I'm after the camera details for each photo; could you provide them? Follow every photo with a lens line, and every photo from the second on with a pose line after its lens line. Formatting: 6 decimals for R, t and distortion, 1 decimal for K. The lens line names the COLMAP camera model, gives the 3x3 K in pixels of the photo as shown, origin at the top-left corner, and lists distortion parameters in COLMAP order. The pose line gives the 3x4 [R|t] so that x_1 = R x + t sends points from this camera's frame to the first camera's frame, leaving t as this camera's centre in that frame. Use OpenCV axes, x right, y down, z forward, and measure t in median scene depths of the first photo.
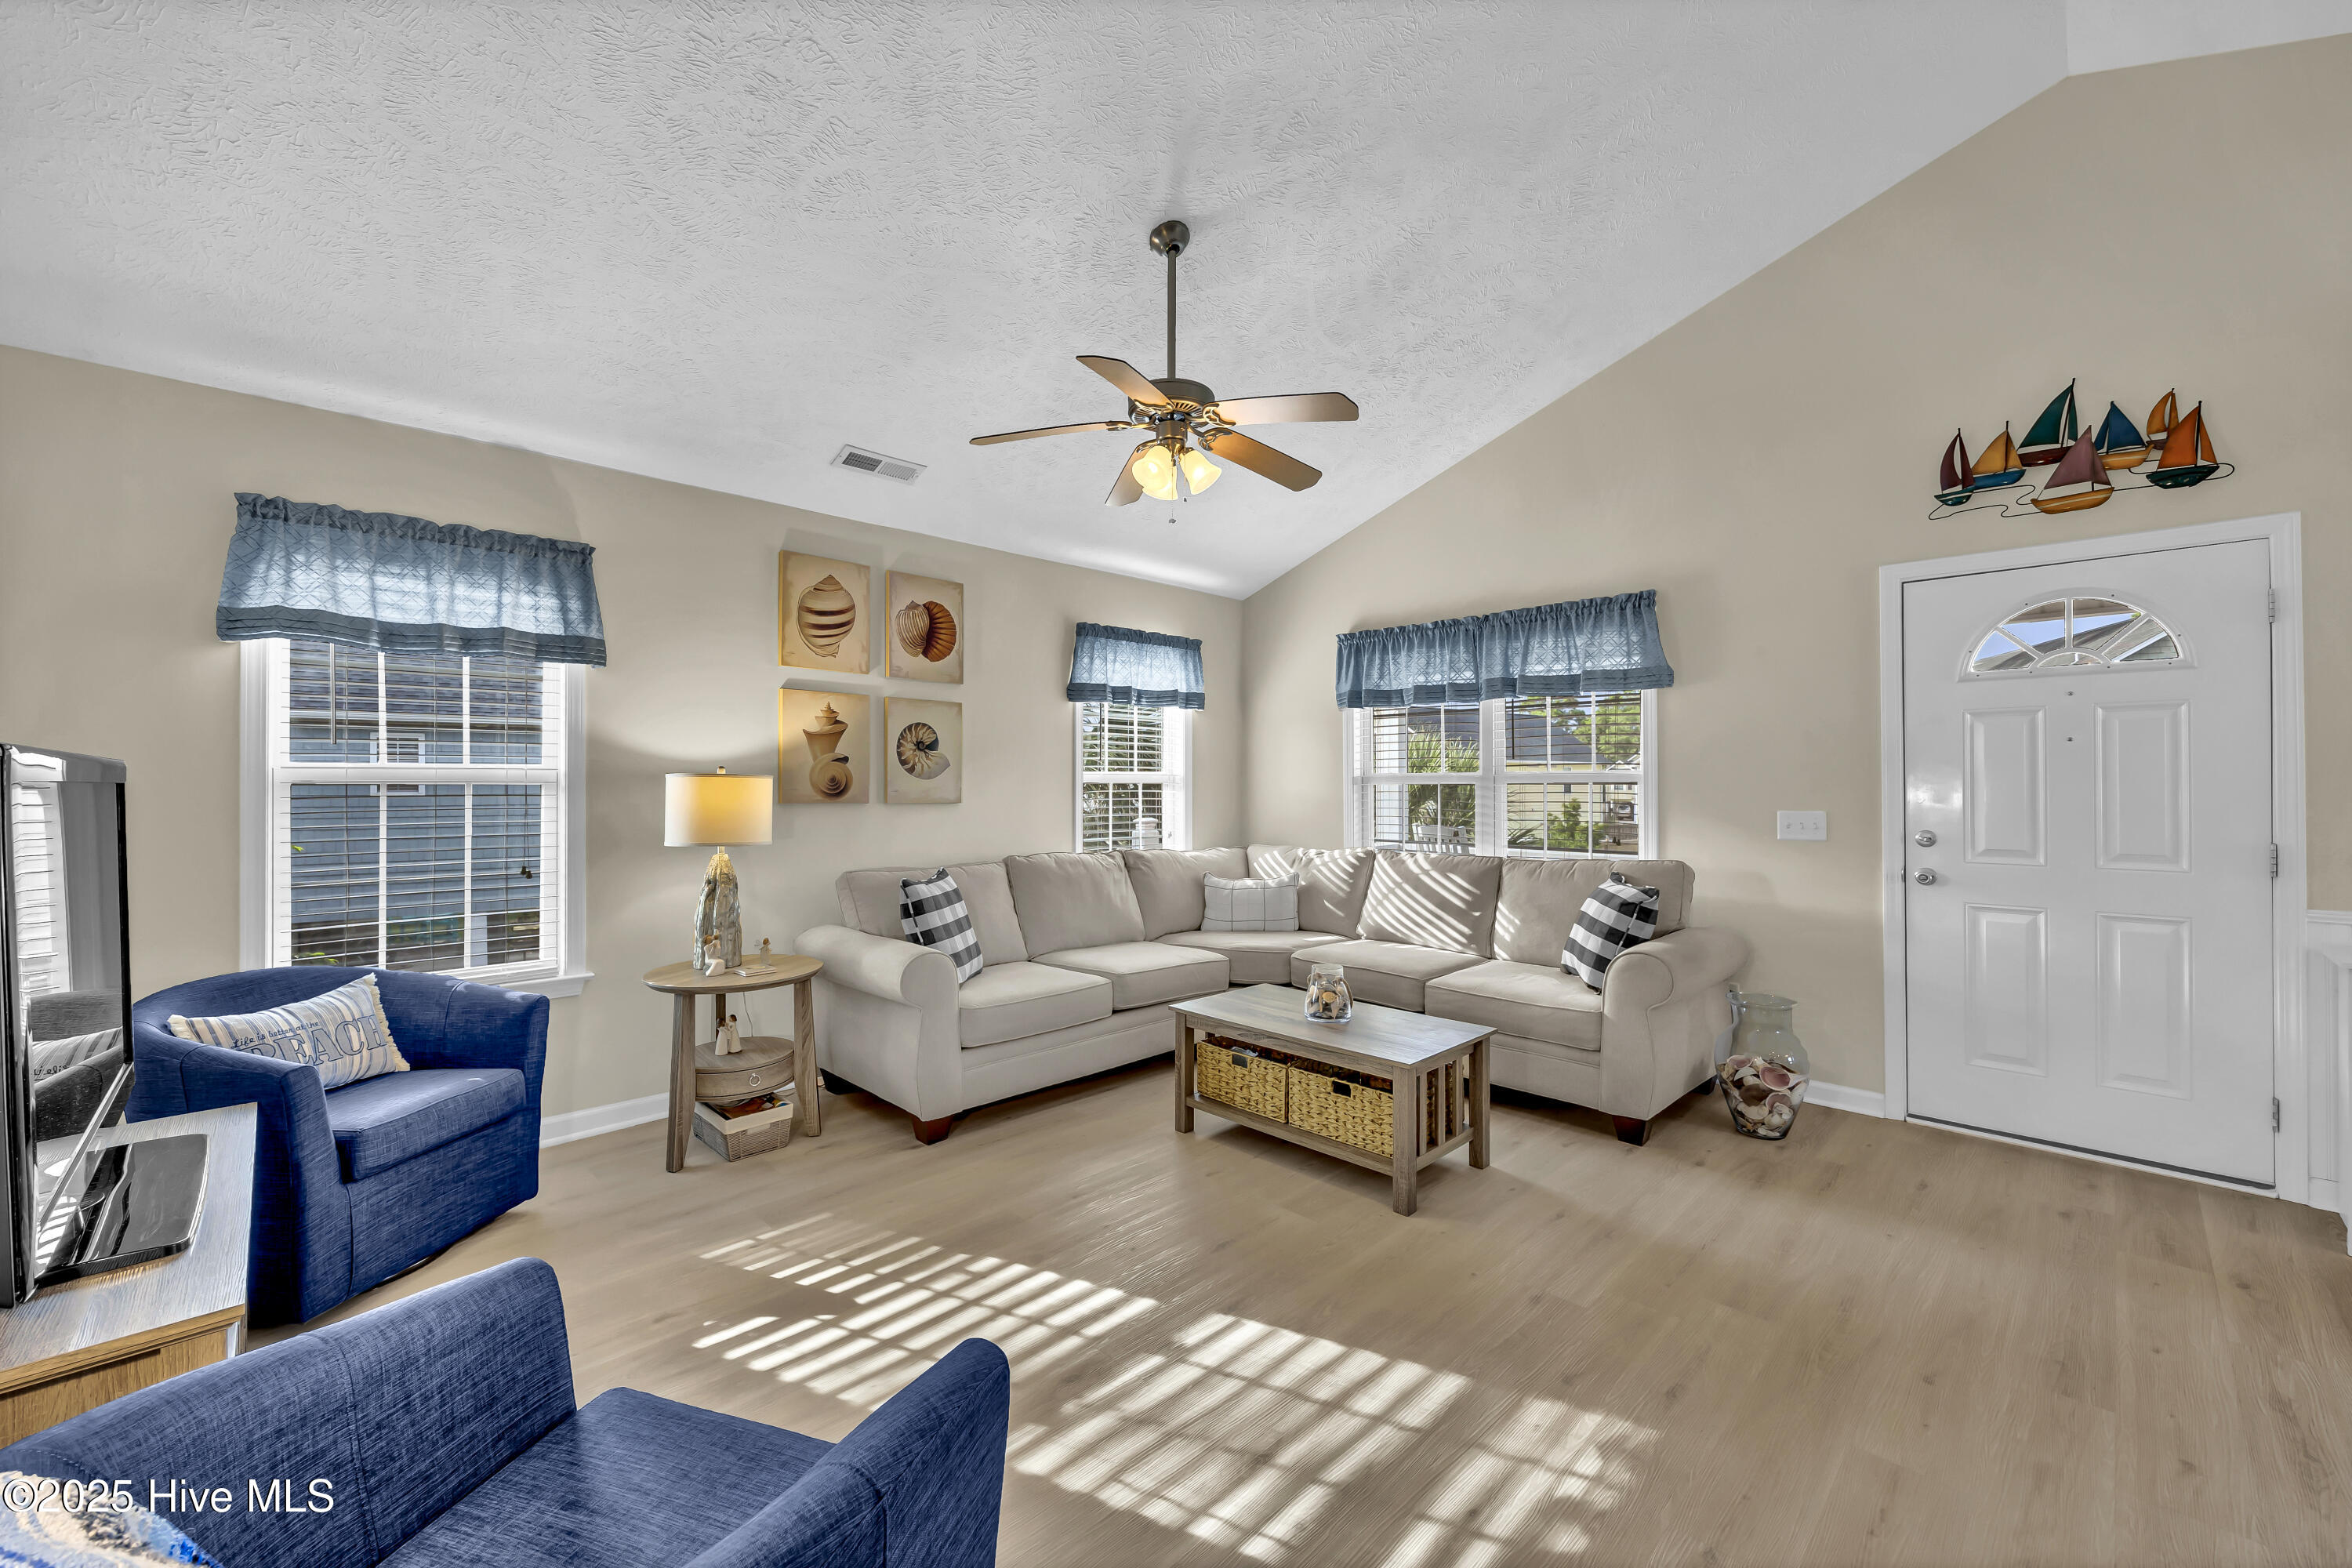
lens RADIAL K [[934.6, 0, 1176.0], [0, 934.6, 784.0], [0, 0, 1]] dist [-0.000621, -0.000040]
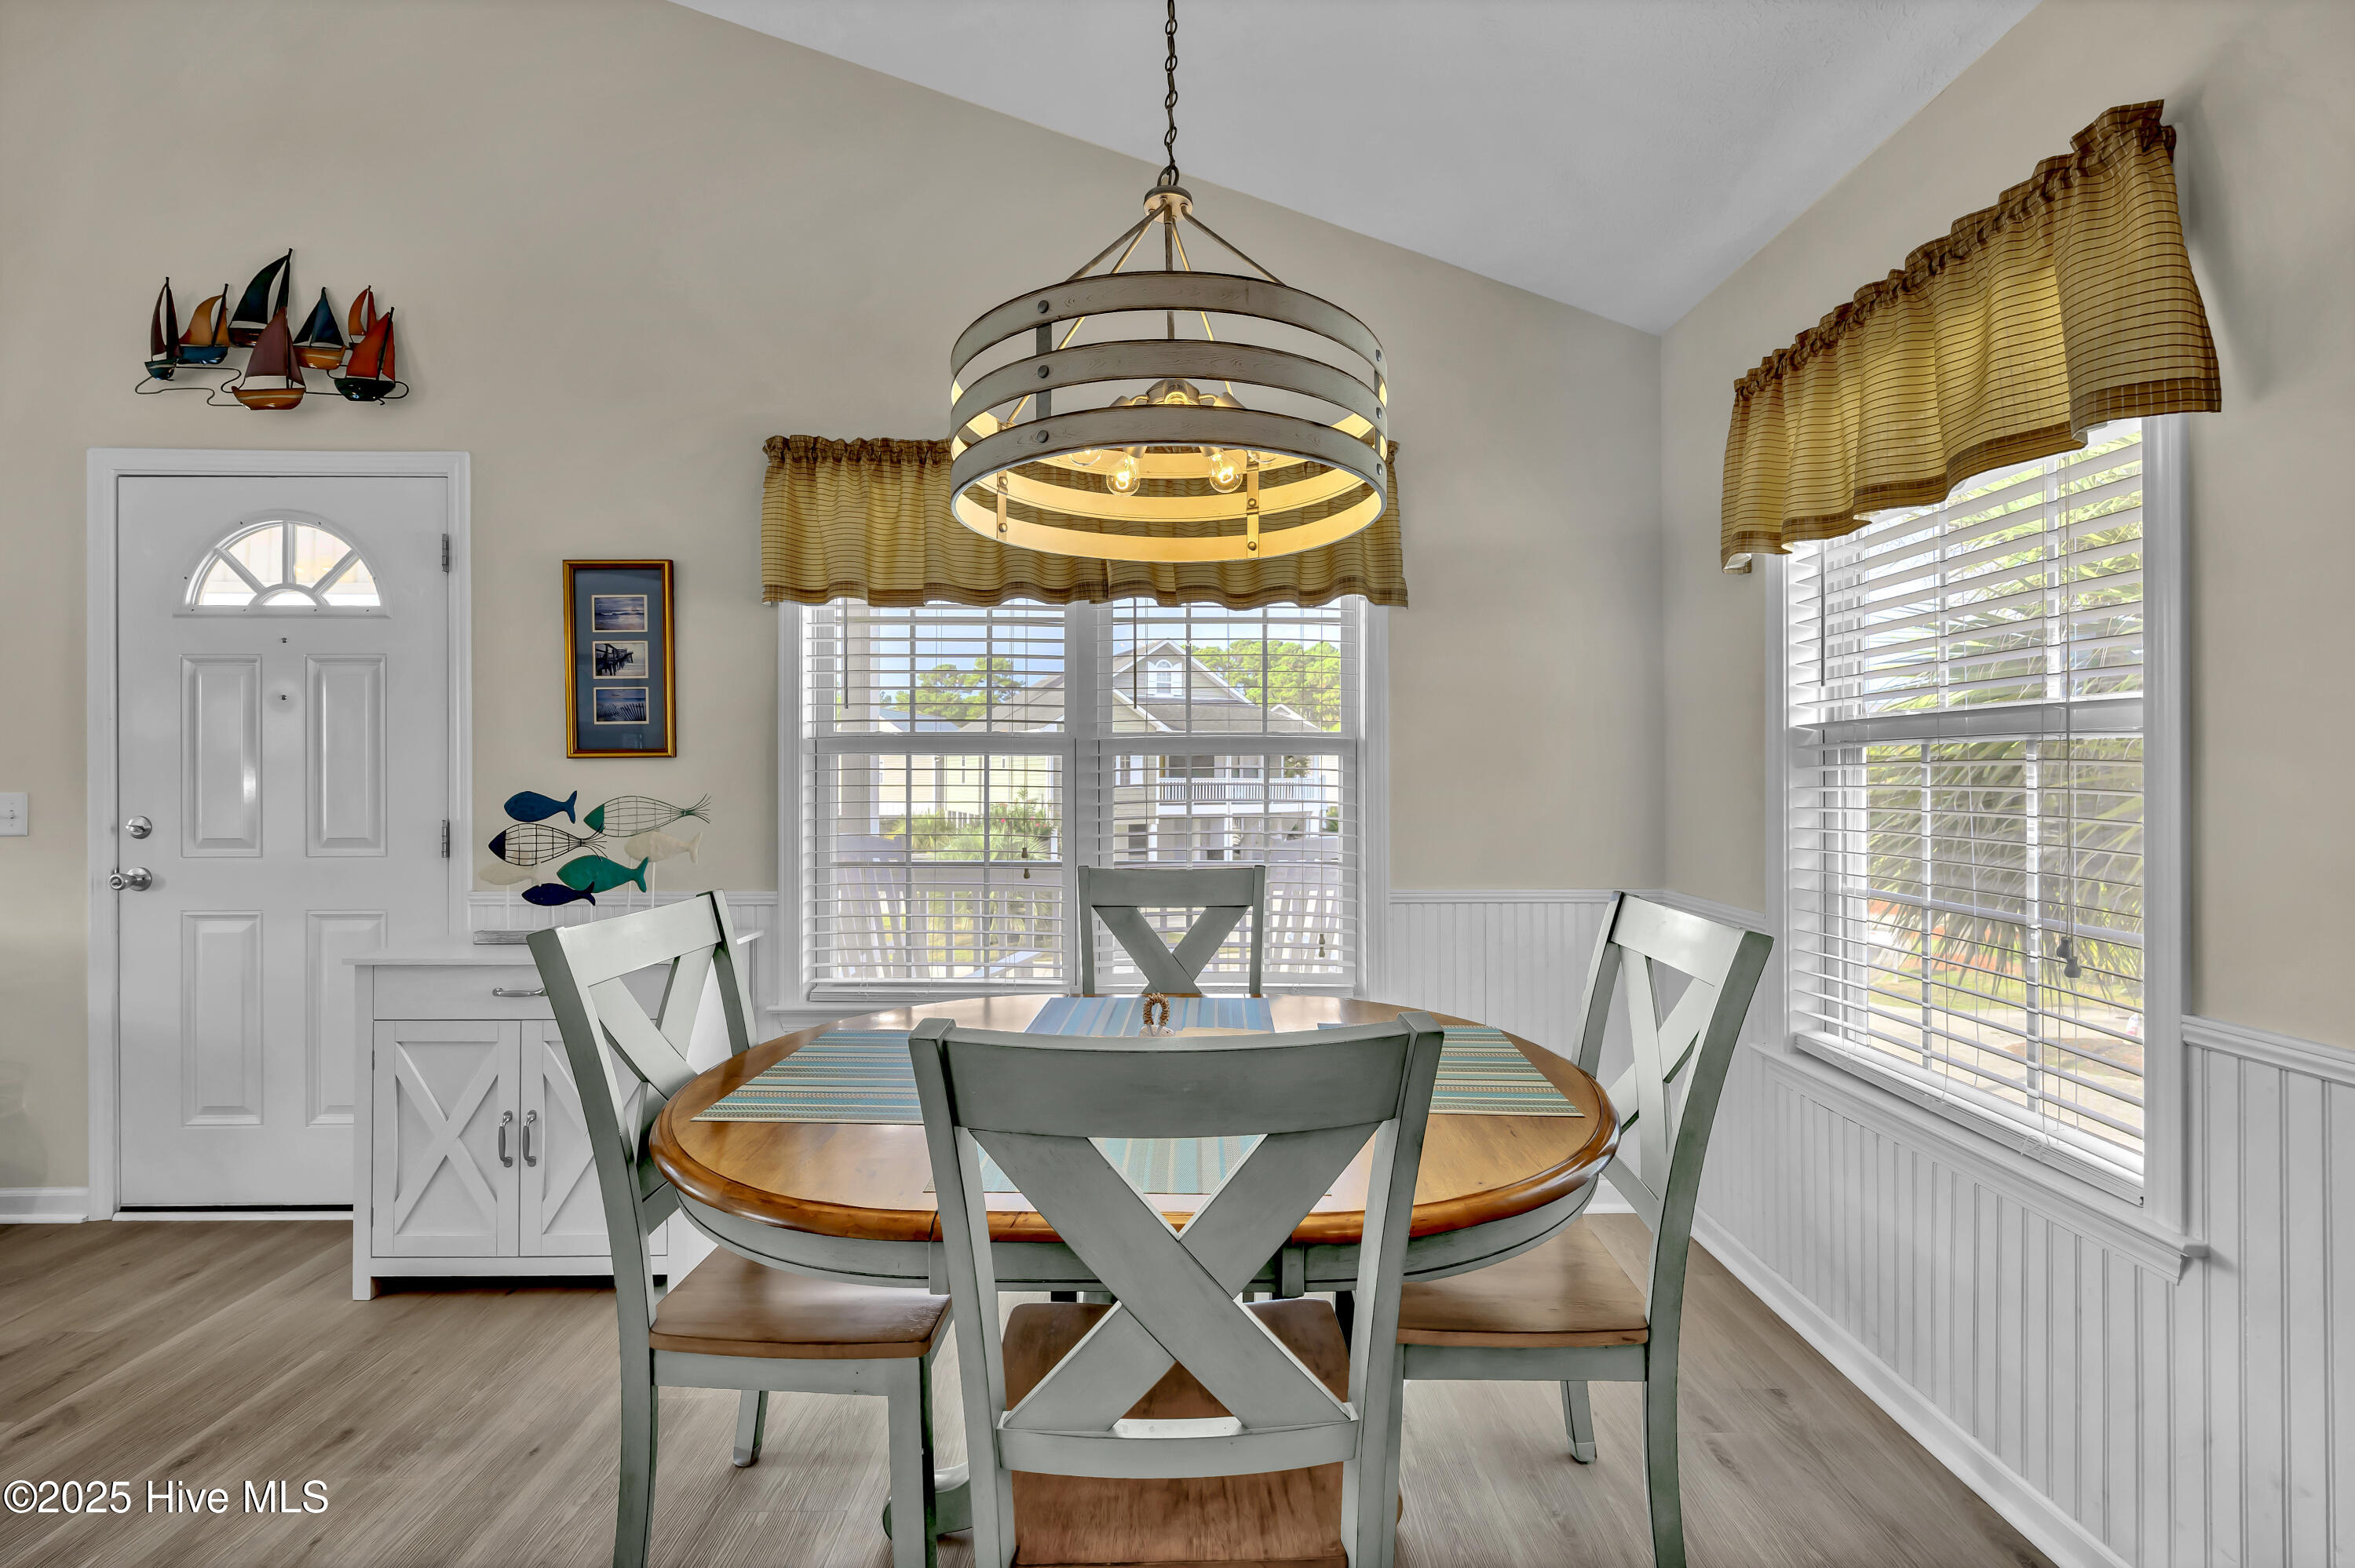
lens RADIAL K [[935.6, 0, 1177.5], [0, 935.6, 784.0], [0, 0, 1]] dist [-0.000621, -0.000040]
pose [[0.692528, -0.002744, 0.721386, 0.906015], [-0.002192, 0.999980, 0.005908, 0.019266], [-0.721388, -0.005673, 0.692508, -0.107805]]
